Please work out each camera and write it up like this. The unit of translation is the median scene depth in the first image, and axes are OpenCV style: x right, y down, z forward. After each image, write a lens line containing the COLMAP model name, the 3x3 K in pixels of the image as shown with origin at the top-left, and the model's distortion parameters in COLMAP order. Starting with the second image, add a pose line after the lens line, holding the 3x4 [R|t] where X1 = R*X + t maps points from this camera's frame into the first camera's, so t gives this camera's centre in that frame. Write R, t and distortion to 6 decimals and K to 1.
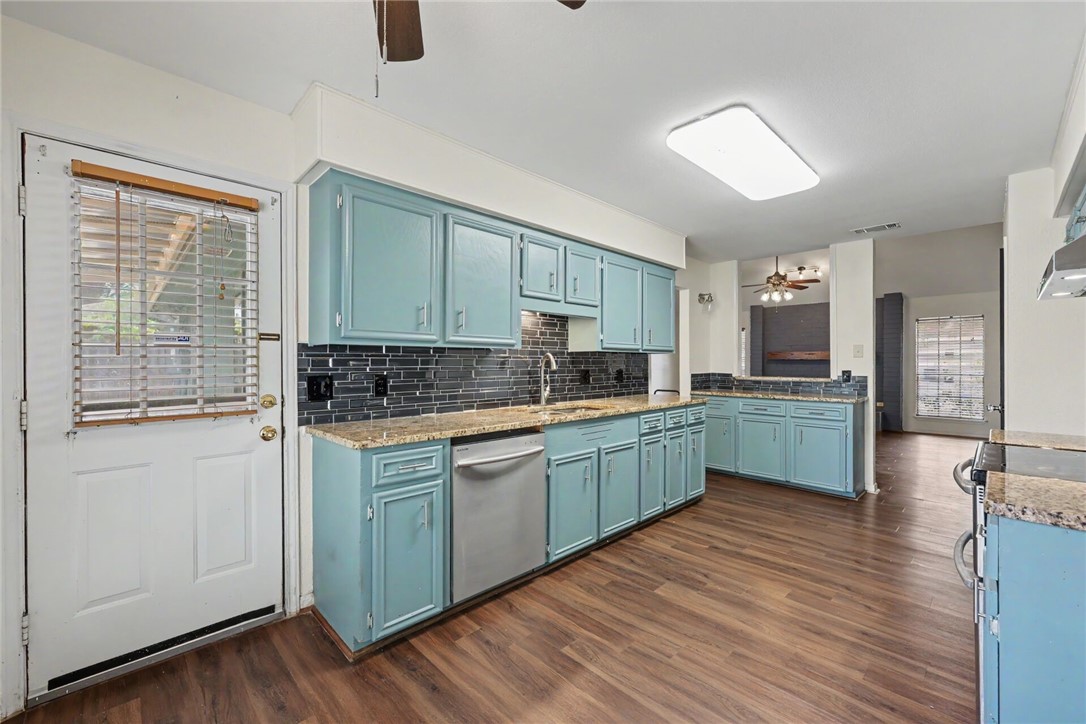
lens RADIAL K [[448.4, 0, 542.6], [0, 448.4, 364.3], [0, 0, 1]] dist [-0.001054, 0.002198]
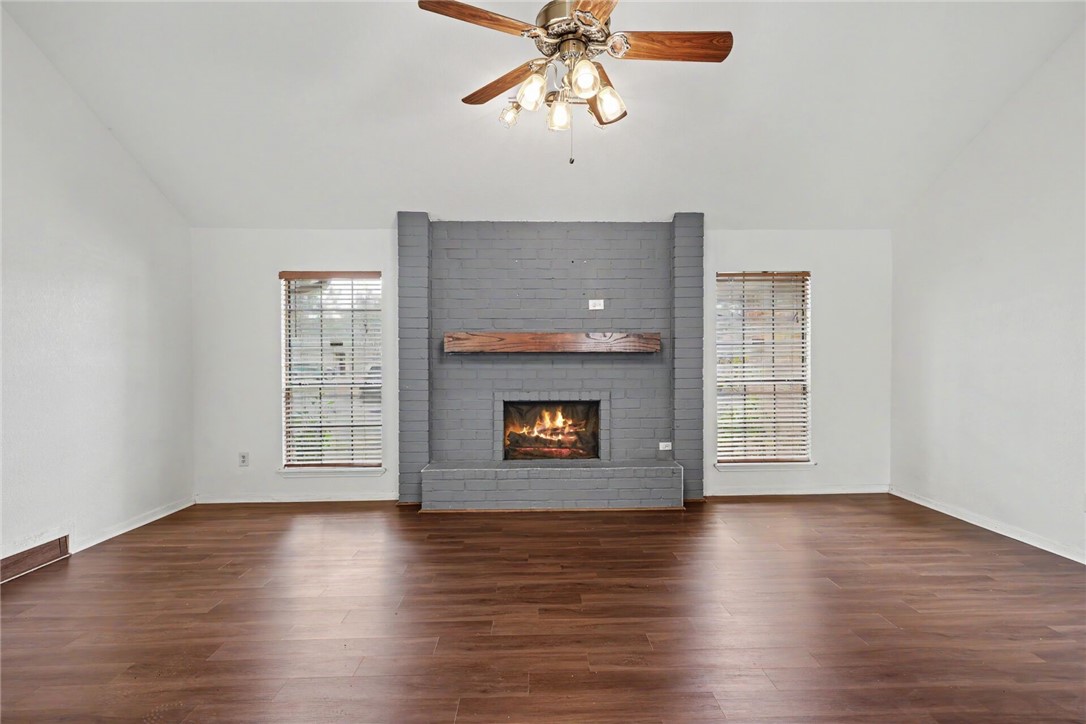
lens RADIAL K [[524.7, 0, 542.4], [0, 524.7, 366.3], [0, 0, 1]] dist [0.005926, -0.000017]
pose [[0.673889, -0.010590, 0.738757, 0.601269], [0.010058, 0.999936, 0.005159, -0.000608], [-0.738764, 0.003954, 0.673952, 1.699768]]
